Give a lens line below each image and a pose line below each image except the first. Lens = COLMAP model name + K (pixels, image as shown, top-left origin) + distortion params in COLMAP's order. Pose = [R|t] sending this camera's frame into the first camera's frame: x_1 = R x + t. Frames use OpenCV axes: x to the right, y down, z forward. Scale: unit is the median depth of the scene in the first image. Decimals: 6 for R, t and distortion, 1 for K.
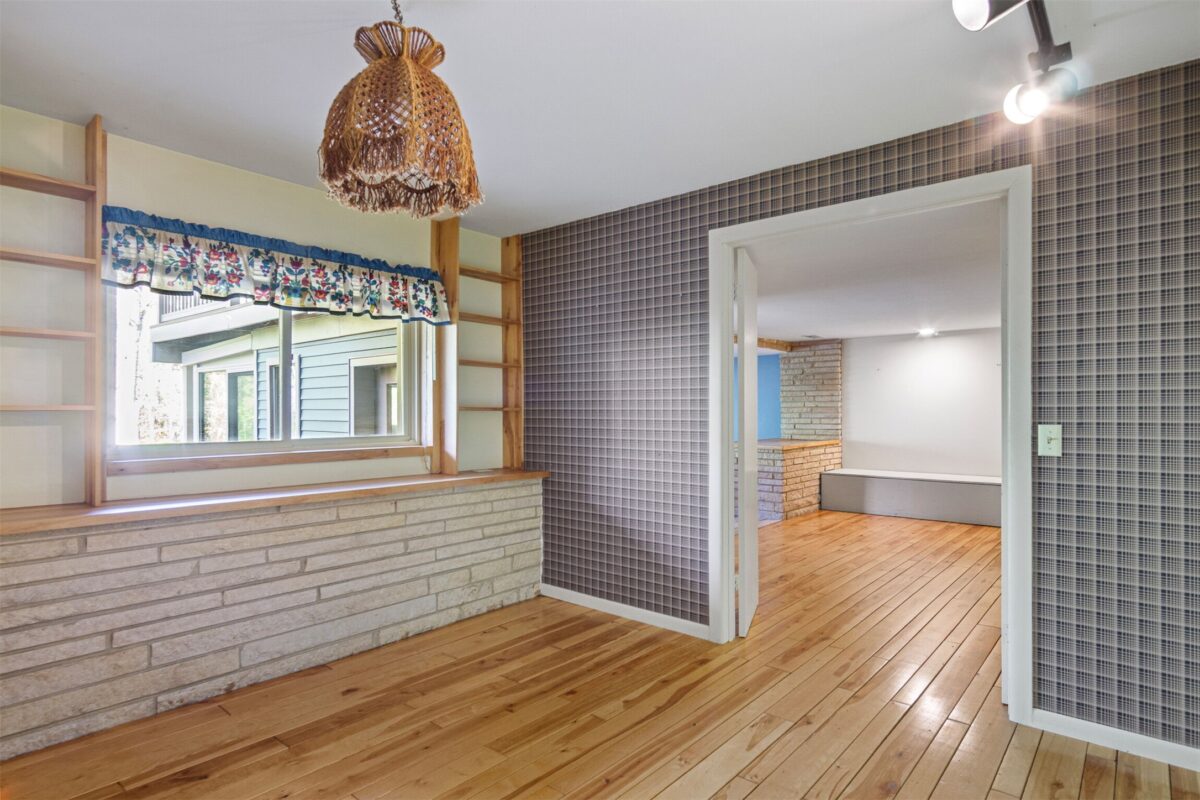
lens RADIAL K [[637.9, 0, 600.9], [0, 637.9, 405.6], [0, 0, 1]] dist [-0.000686, 0.003205]
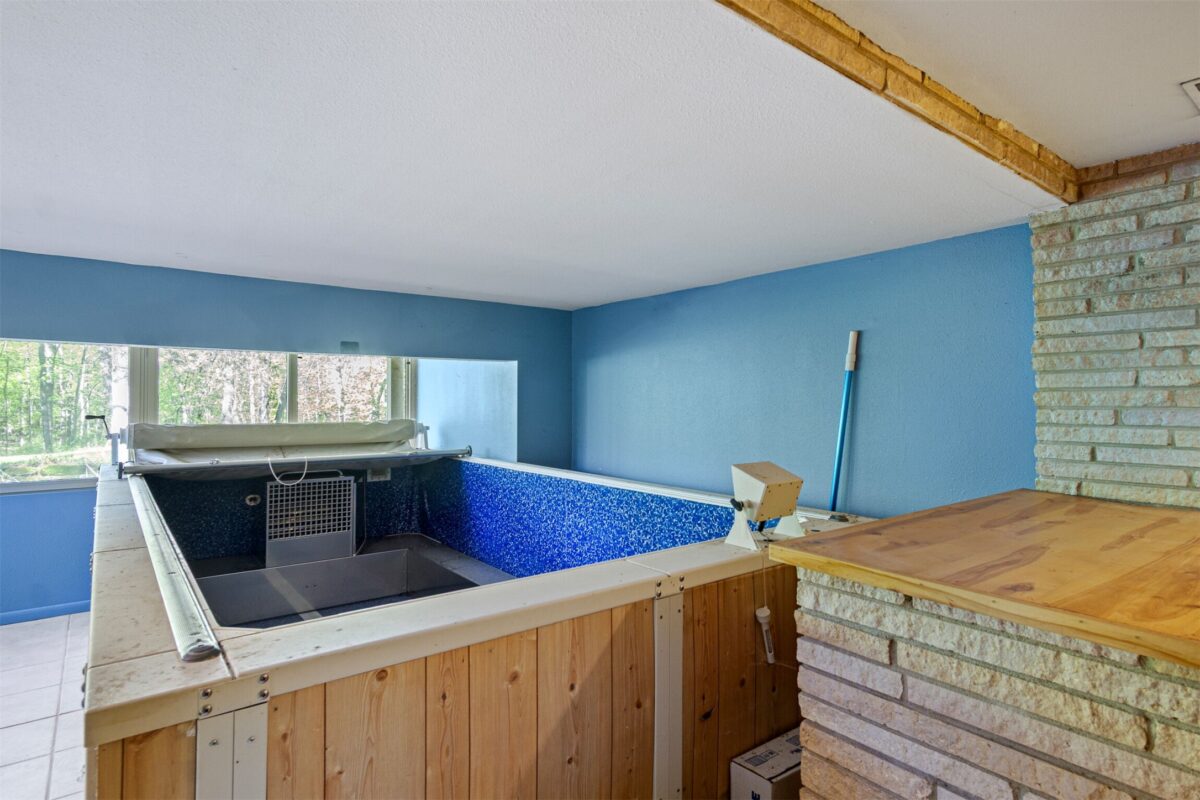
lens RADIAL K [[637.9, 0, 599.4], [0, 637.9, 396.0], [0, 0, 1]] dist [-0.000686, 0.003205]
pose [[0.979916, 0.000629, -0.199407, 0.139477], [-0.000311, 0.999999, 0.001621, 0.005545], [0.199408, -0.001527, 0.979915, 0.668789]]
